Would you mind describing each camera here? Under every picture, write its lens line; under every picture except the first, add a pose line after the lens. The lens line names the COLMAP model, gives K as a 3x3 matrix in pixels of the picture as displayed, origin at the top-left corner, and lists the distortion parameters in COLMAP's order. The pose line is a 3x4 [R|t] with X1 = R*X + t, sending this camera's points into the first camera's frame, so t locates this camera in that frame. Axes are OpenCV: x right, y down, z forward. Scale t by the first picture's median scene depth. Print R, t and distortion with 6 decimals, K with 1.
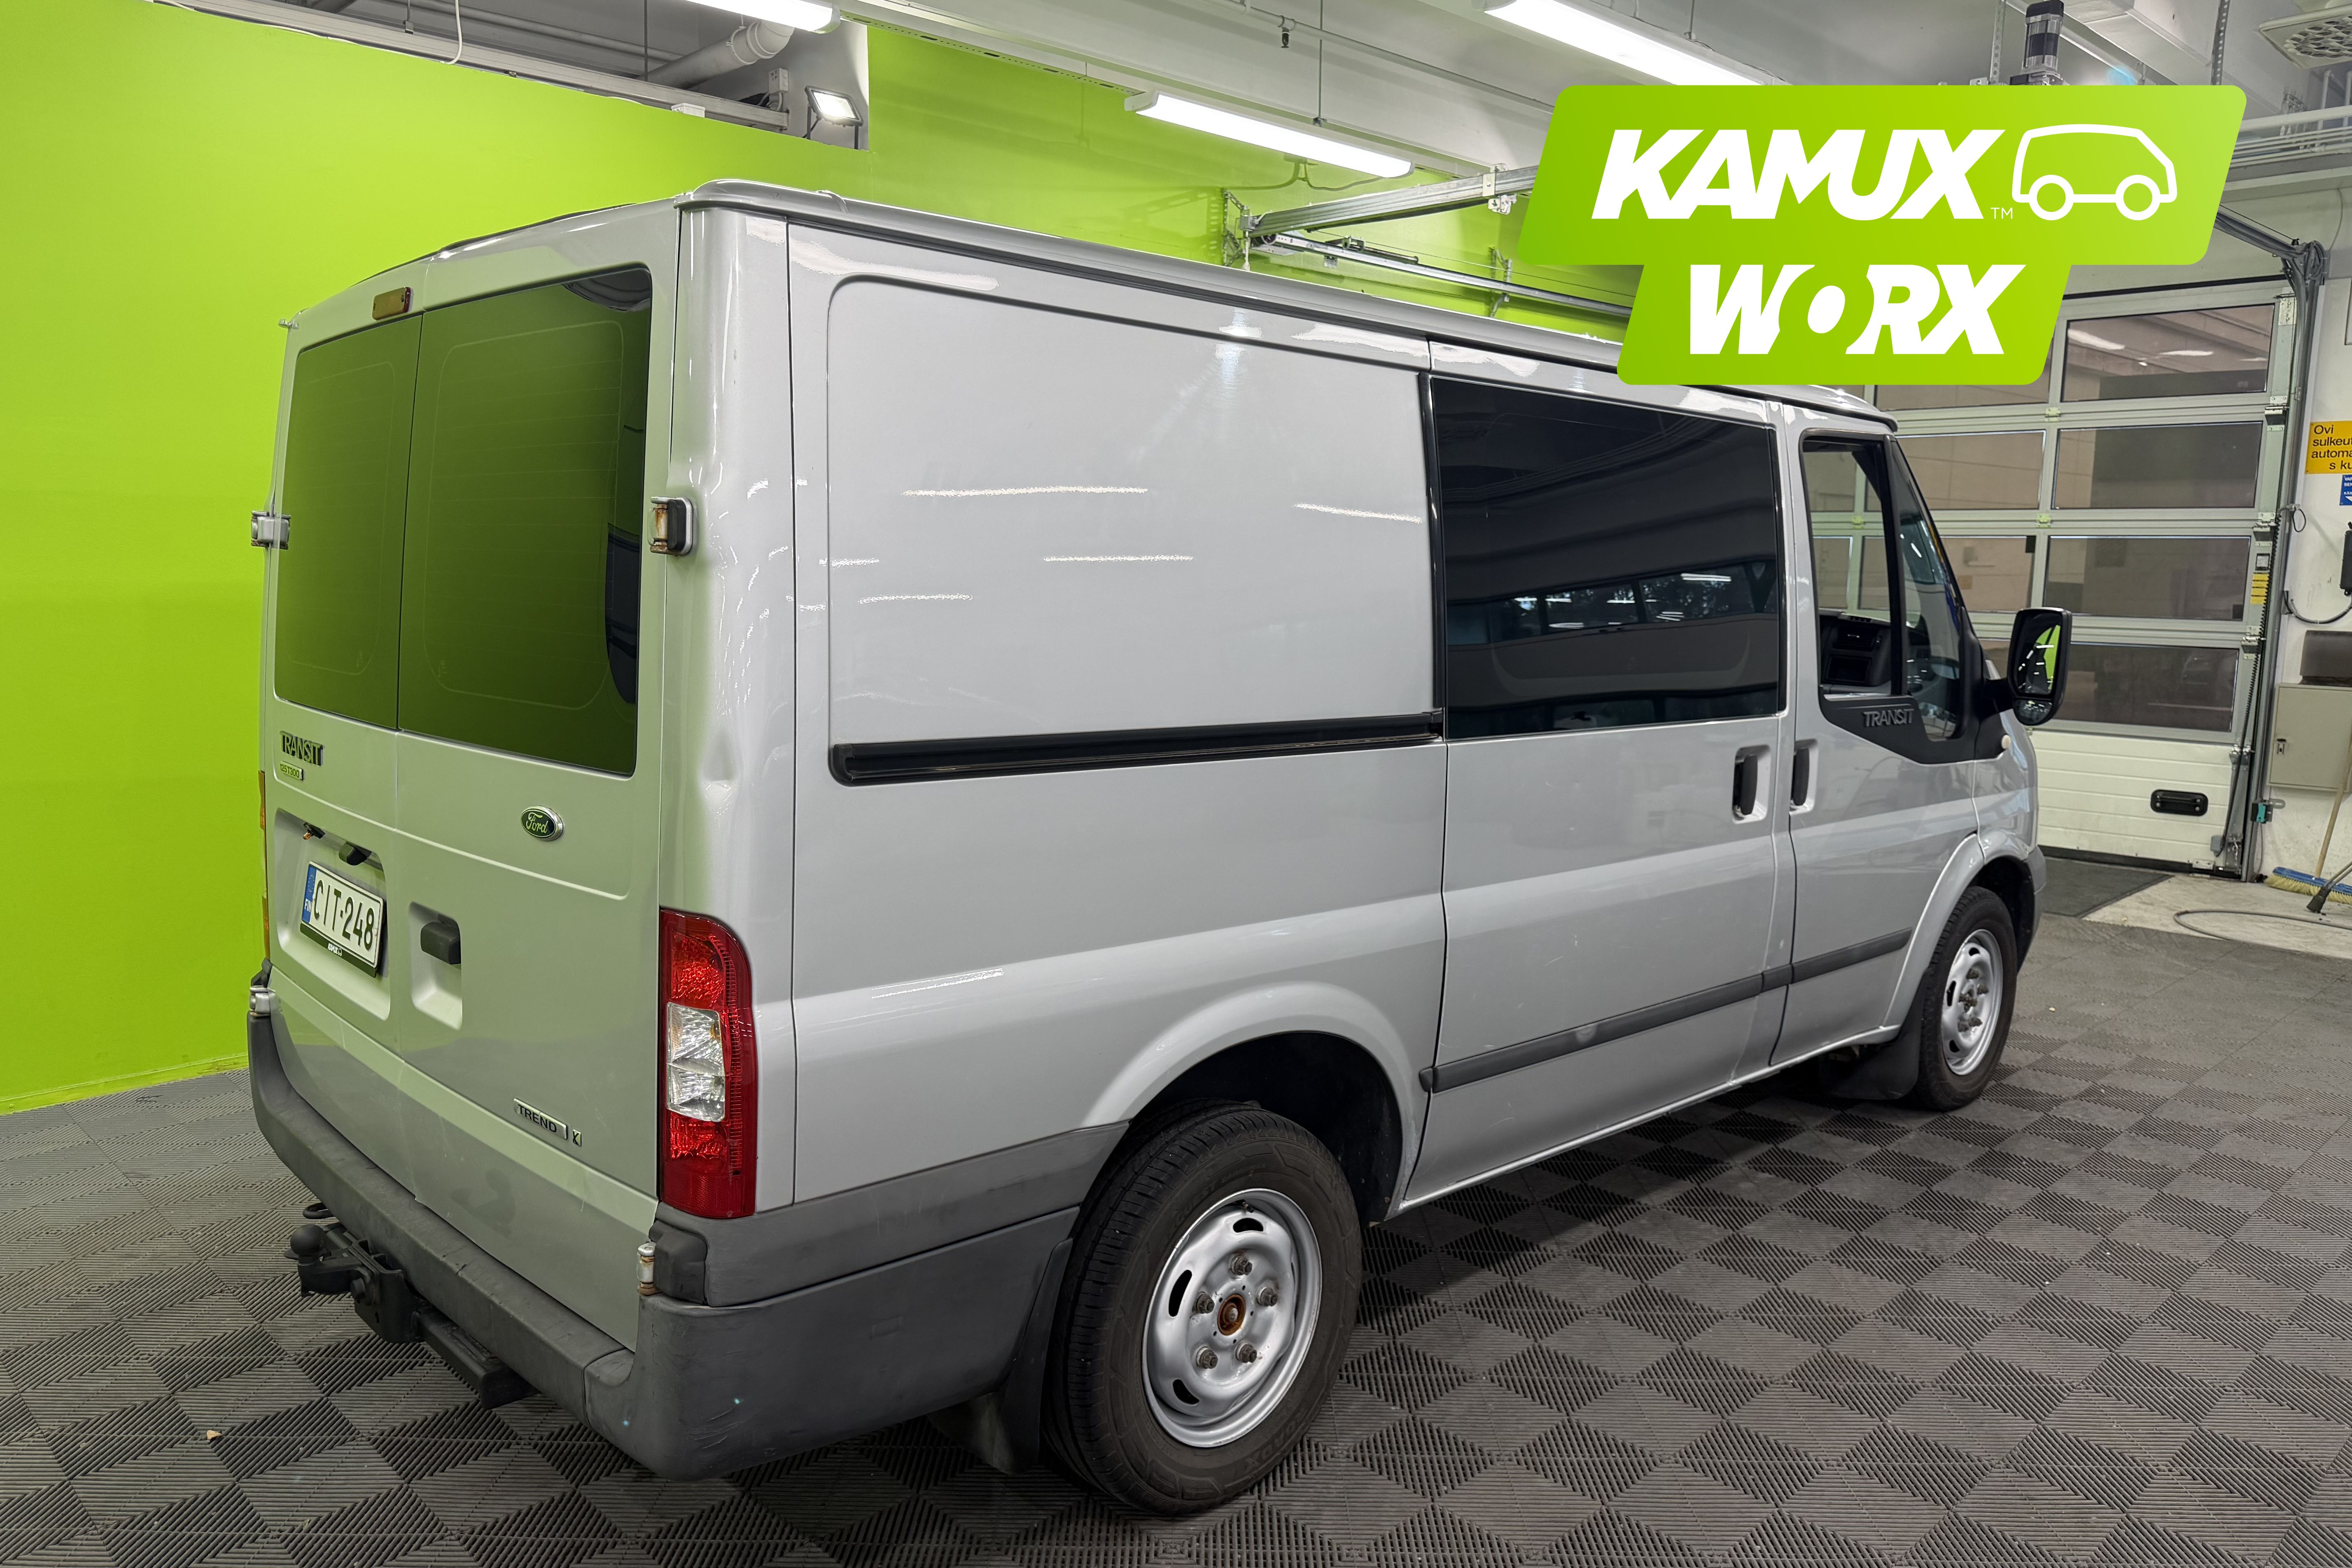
lens RADIAL K [[1622.8, 0, 1173.1], [0, 1622.8, 811.3], [0, 0, 1]] dist [0.142877, -0.216071]
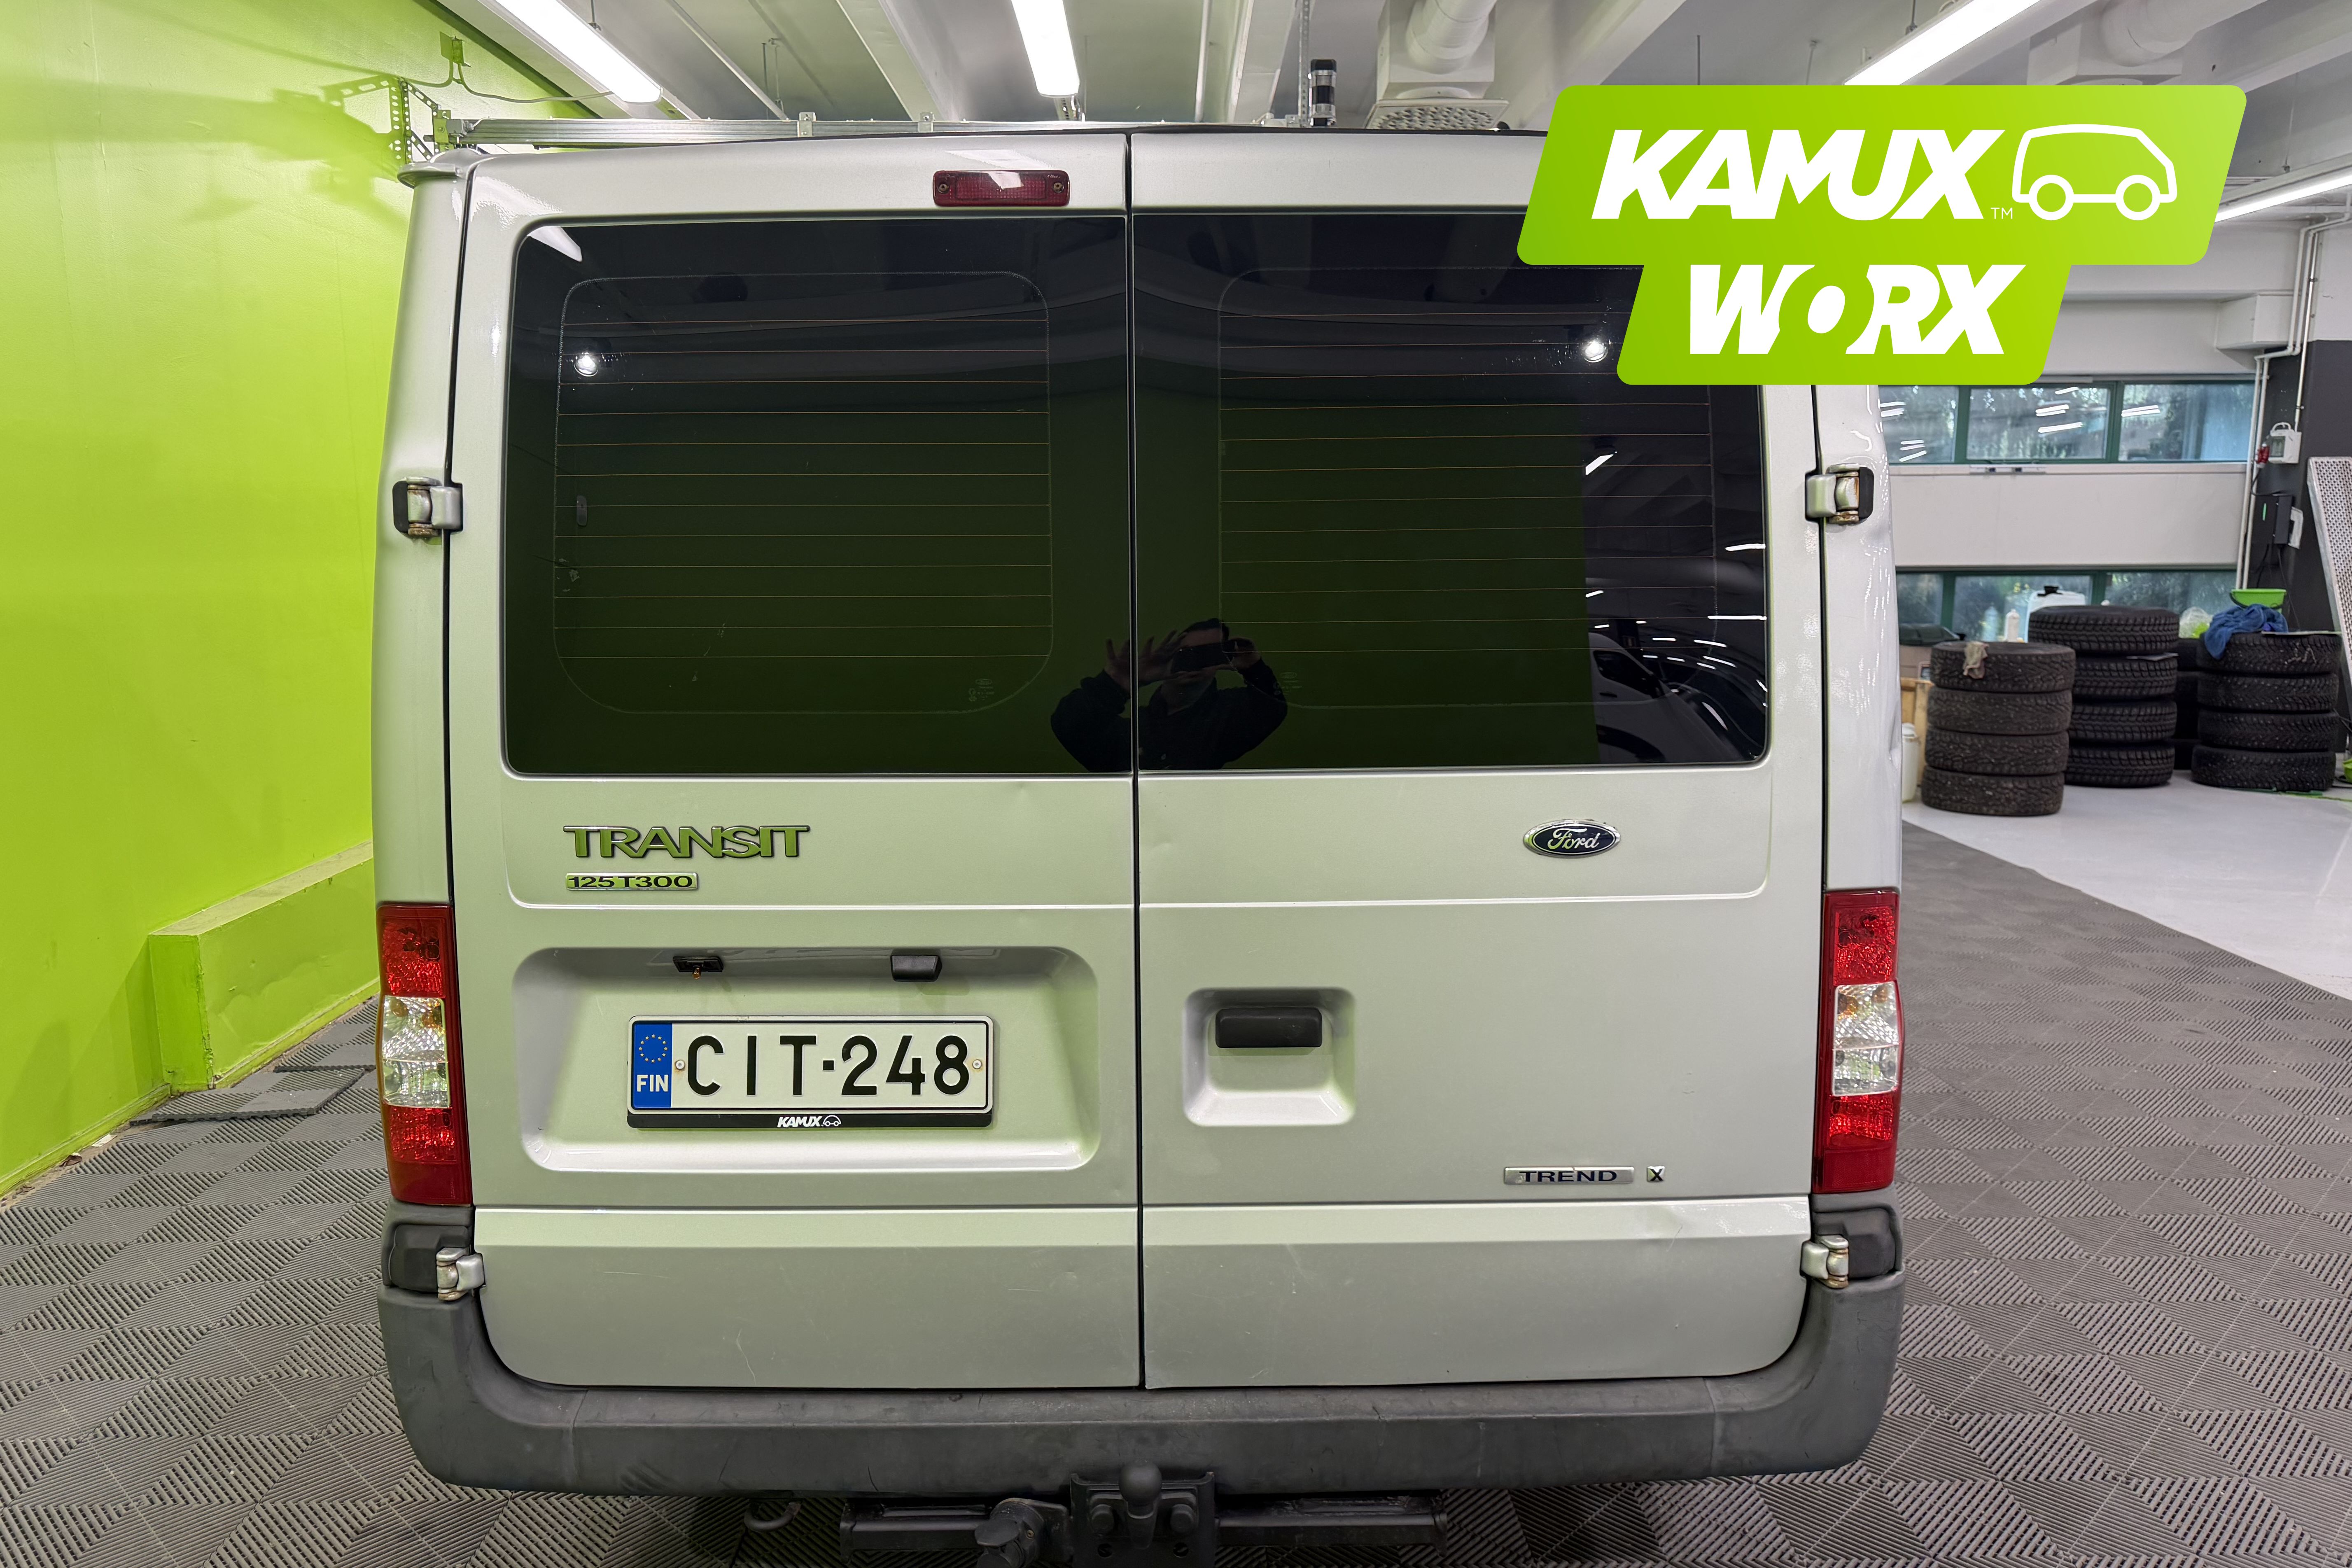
lens RADIAL K [[1622.8, 0, 1173.1], [0, 1622.8, 811.3], [0, 0, 1]] dist [0.142877, -0.216071]
pose [[0.688107, -0.143801, 0.711217, -0.860614], [0.129041, 0.988793, 0.075076, -0.074658], [-0.714043, 0.040116, 0.698952, 0.409651]]
